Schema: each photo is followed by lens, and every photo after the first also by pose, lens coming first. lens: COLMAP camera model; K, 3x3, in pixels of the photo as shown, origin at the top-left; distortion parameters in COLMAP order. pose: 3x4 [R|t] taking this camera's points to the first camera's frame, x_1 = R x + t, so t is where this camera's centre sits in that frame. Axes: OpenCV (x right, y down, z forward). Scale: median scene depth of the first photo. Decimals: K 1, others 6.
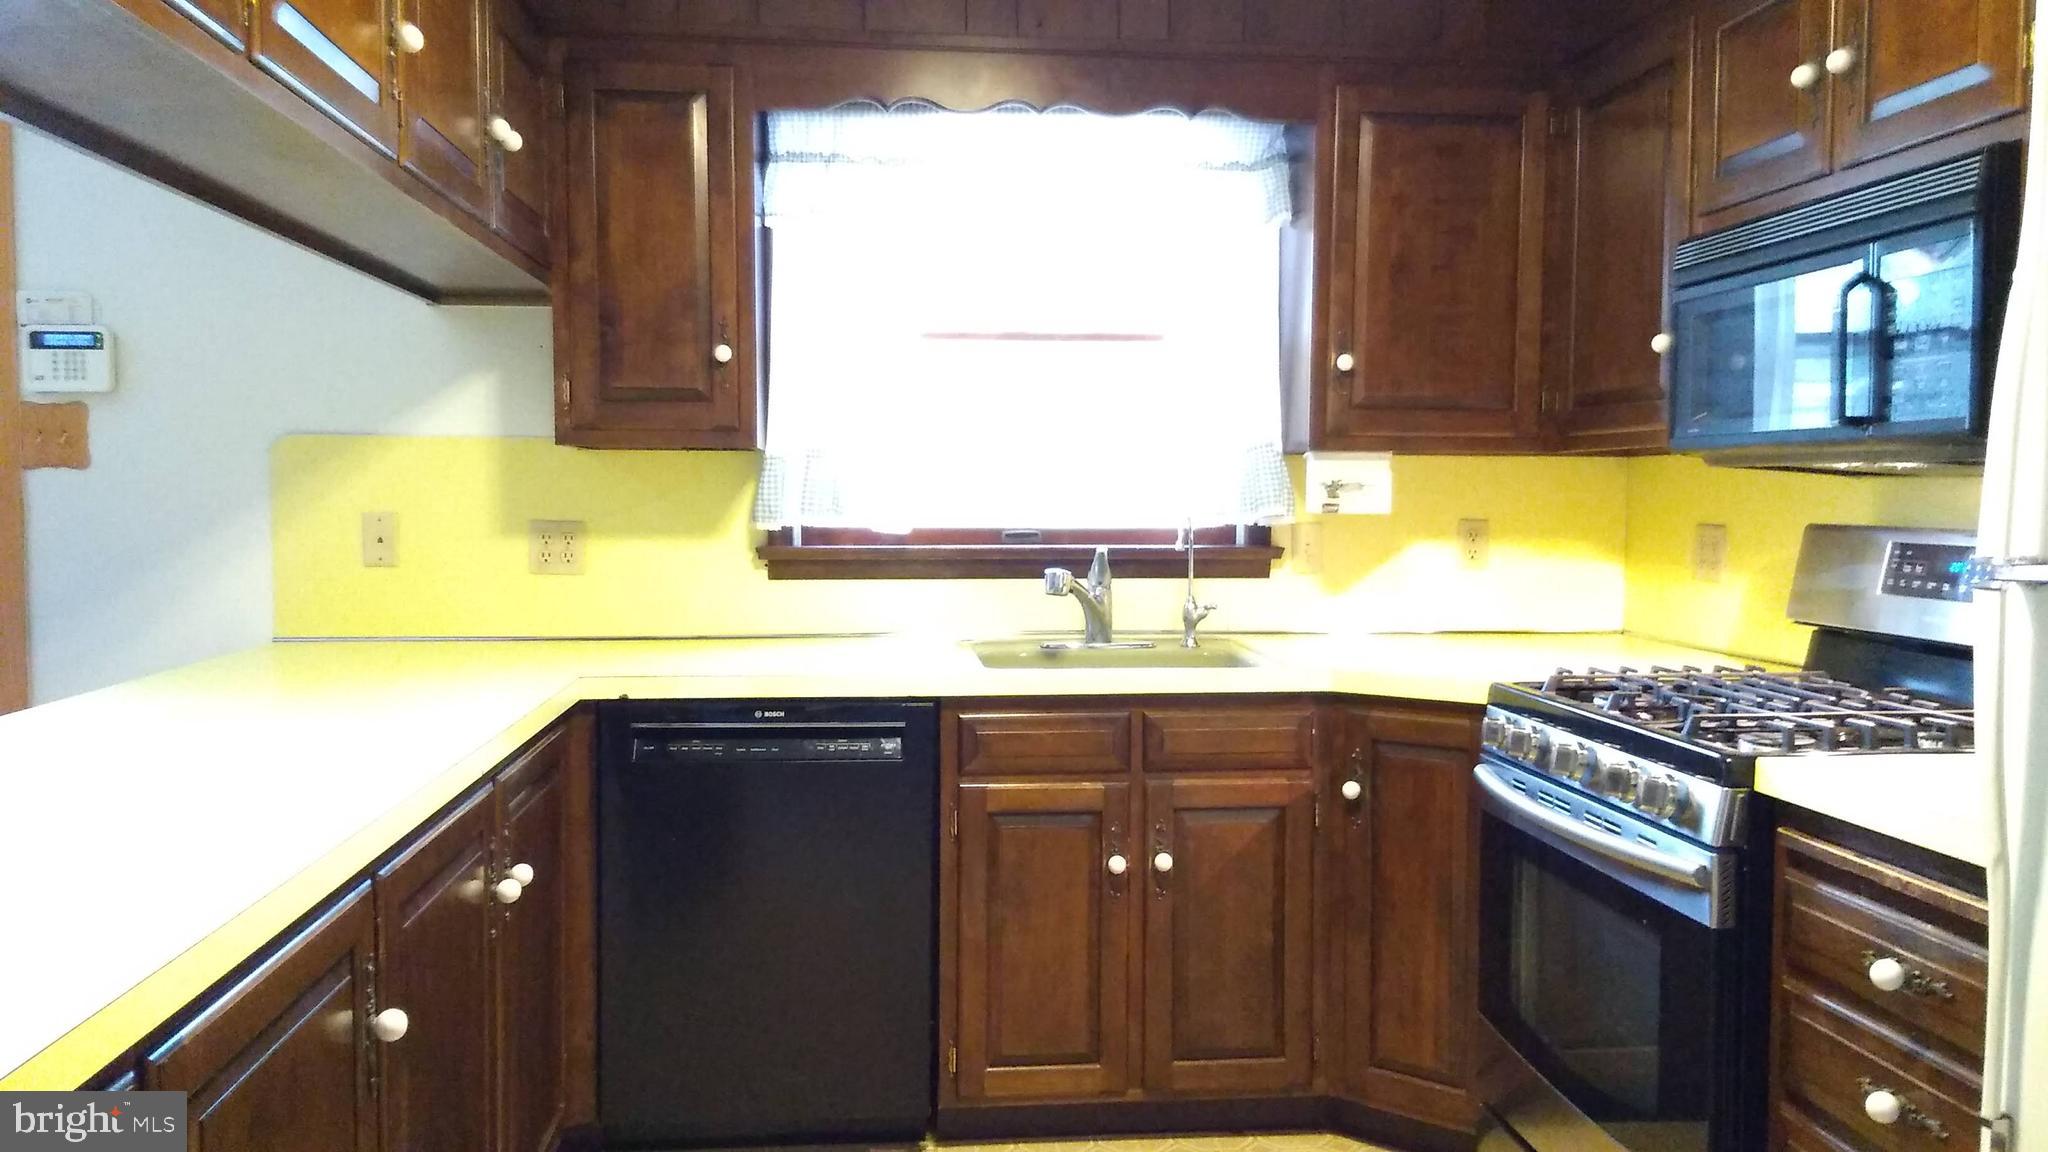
lens RADIAL K [[1595.2, 0, 1027.9], [0, 1595.2, 578.7], [0, 0, 1]] dist [0.056549, -0.062595]
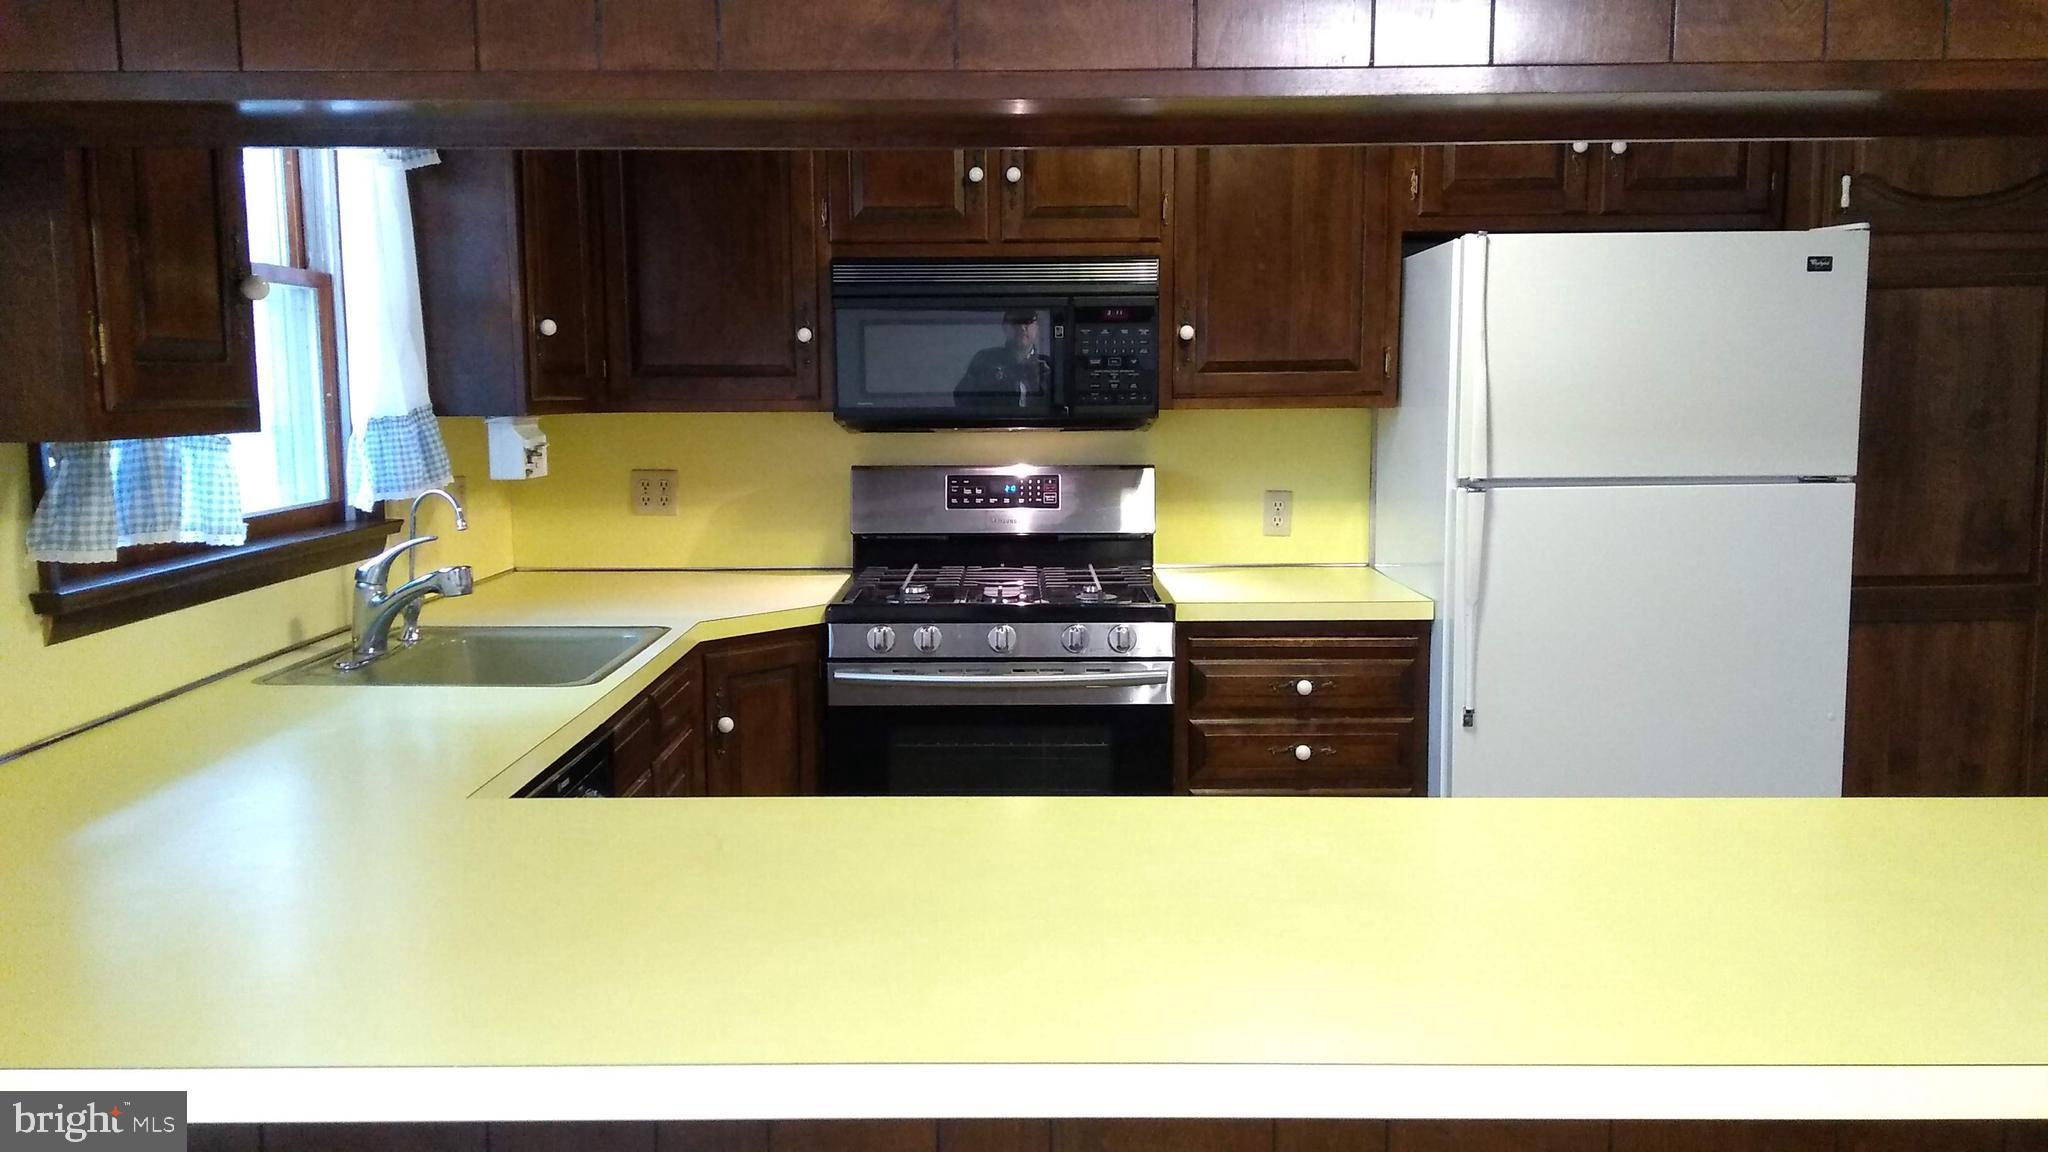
lens RADIAL K [[1595.2, 0, 1019.8], [0, 1595.2, 567.0], [0, 0, 1]] dist [0.056549, -0.062595]
pose [[0.096949, -0.115370, 0.988580, -0.768574], [0.062101, 0.992025, 0.109682, -0.077025], [-0.993350, 0.050758, 0.103340, 0.597760]]
